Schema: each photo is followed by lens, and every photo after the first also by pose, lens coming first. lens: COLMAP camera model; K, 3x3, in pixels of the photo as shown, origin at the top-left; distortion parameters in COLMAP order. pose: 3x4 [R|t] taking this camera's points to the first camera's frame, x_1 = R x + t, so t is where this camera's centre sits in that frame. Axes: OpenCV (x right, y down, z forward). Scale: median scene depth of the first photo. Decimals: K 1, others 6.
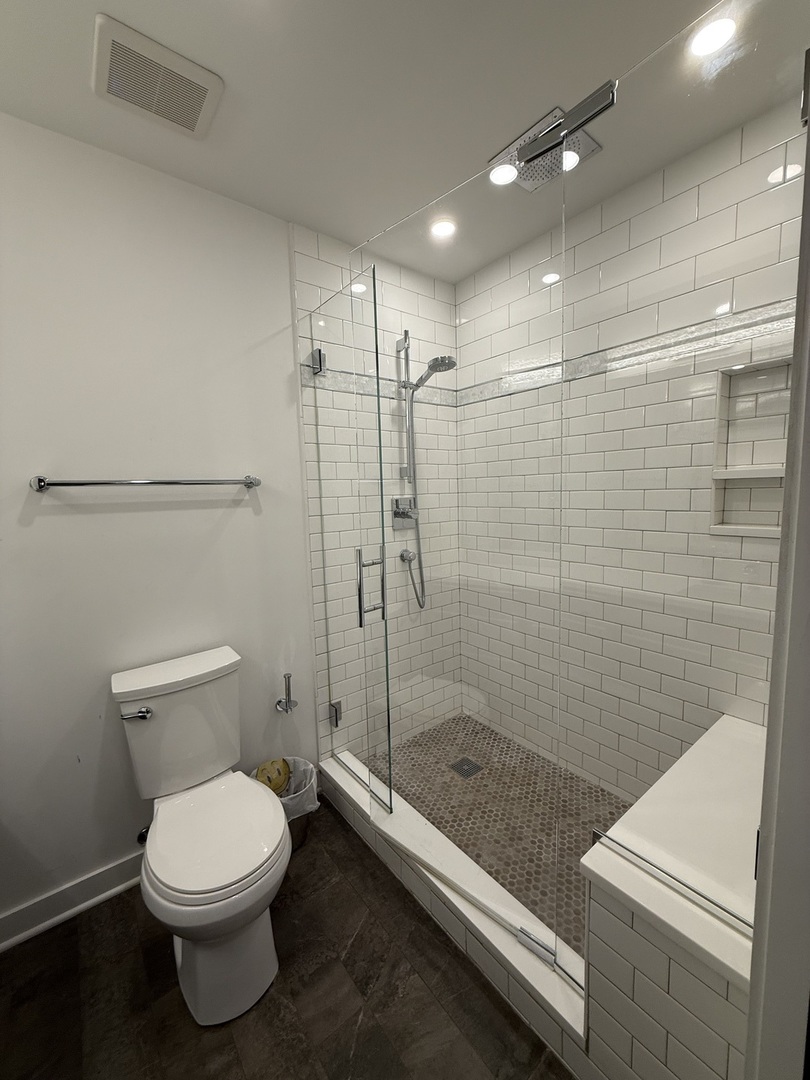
lens RADIAL K [[431.1, 0, 406.3], [0, 431.1, 536.2], [0, 0, 1]] dist [-0.000395, 0.000218]
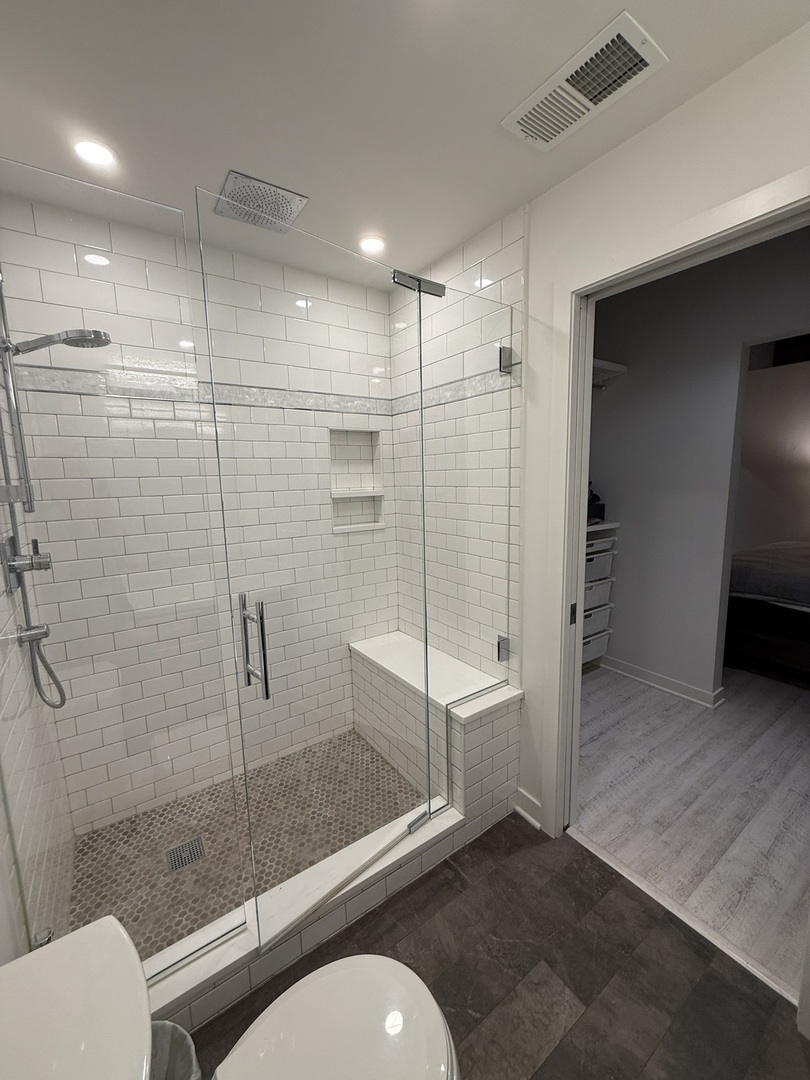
lens RADIAL K [[431.1, 0, 406.3], [0, 431.1, 536.2], [0, 0, 1]] dist [-0.000395, 0.000218]
pose [[0.057909, -0.114159, 0.991773, -0.815956], [0.123508, 0.986628, 0.106355, -0.129510], [-0.990652, 0.116333, 0.071234, 0.648779]]
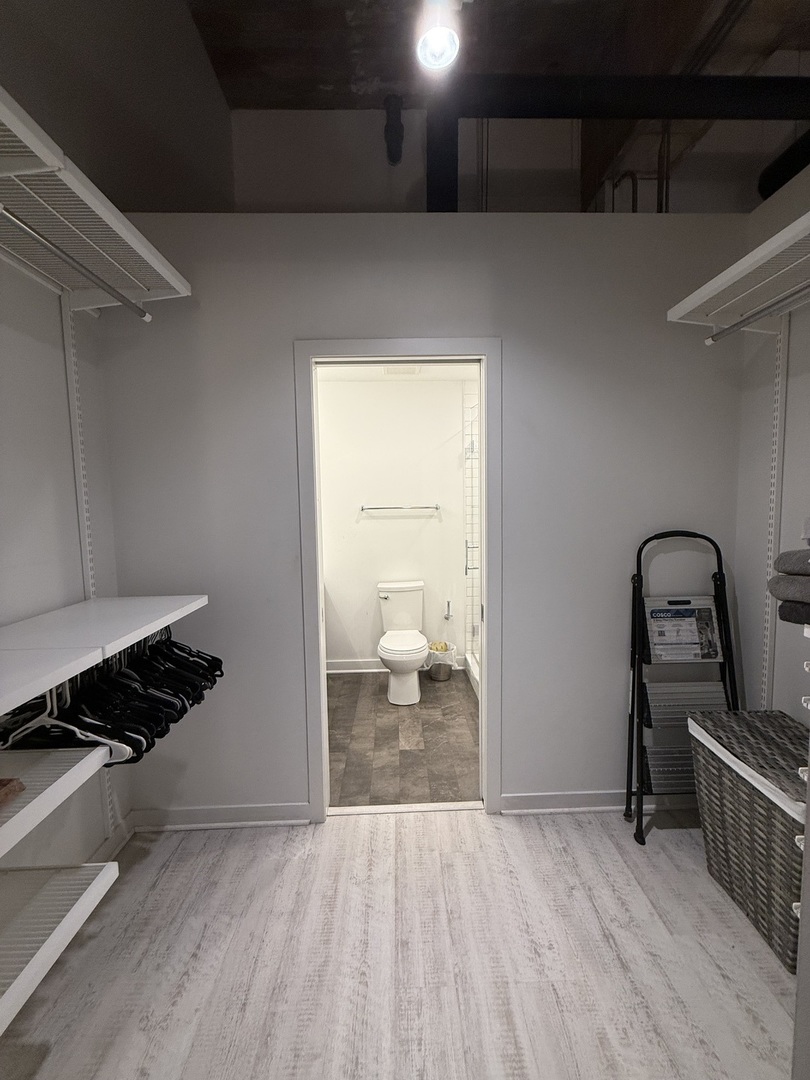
lens RADIAL K [[431.1, 0, 406.3], [0, 431.1, 536.2], [0, 0, 1]] dist [-0.000395, 0.000218]
pose [[0.802572, 0.061374, -0.593389, 0.909767], [-0.067107, 0.997668, 0.012425, 0.002523], [0.592768, 0.029849, 0.804820, -0.930749]]
